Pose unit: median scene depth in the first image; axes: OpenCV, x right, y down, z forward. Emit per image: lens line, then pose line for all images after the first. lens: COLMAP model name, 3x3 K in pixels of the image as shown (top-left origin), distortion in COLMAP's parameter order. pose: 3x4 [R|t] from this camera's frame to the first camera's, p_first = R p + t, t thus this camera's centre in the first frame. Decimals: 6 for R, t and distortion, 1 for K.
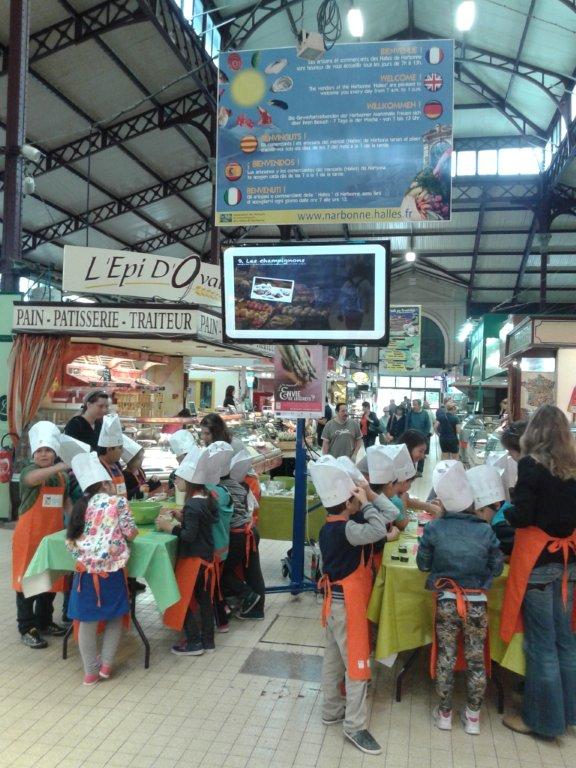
lens RADIAL K [[721.9, 0, 292.9], [0, 721.9, 387.9], [0, 0, 1]] dist [-0.003032, 0.000000]
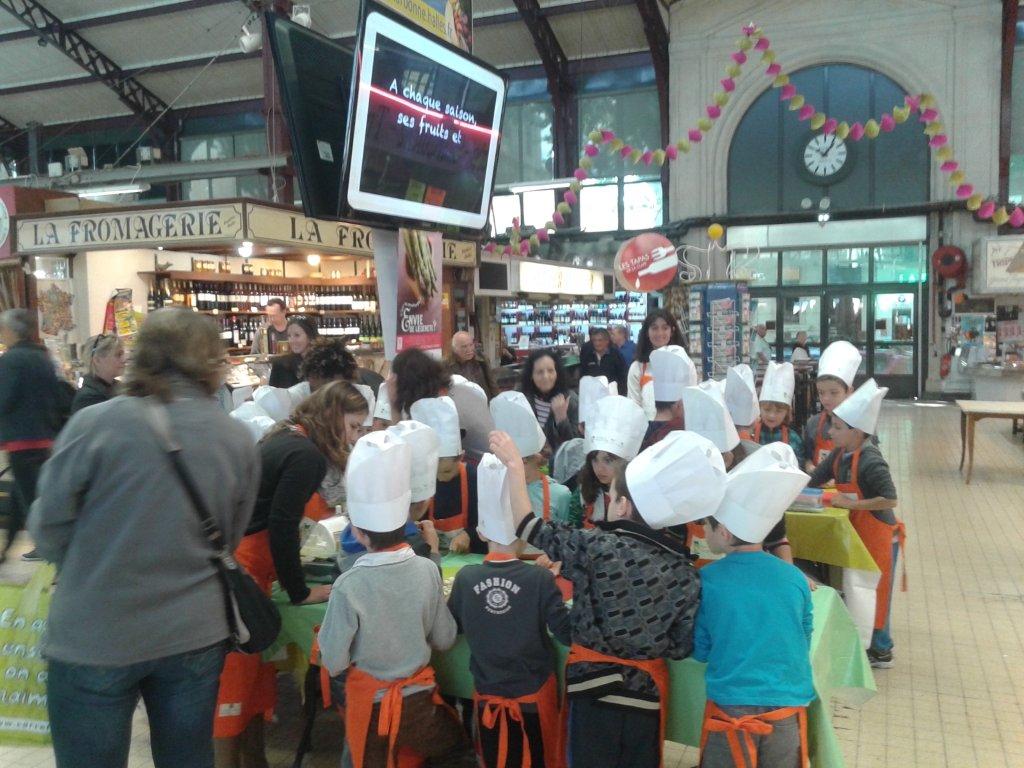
lens RADIAL K [[962.6, 0, 498.4], [0, 962.6, 391.3], [0, 0, 1]] dist [-0.003032, 0.000000]
pose [[0.217937, -0.106182, 0.970170, -0.362634], [0.016620, 0.994324, 0.105093, -0.007117], [-0.975821, -0.006779, 0.218464, 0.405853]]
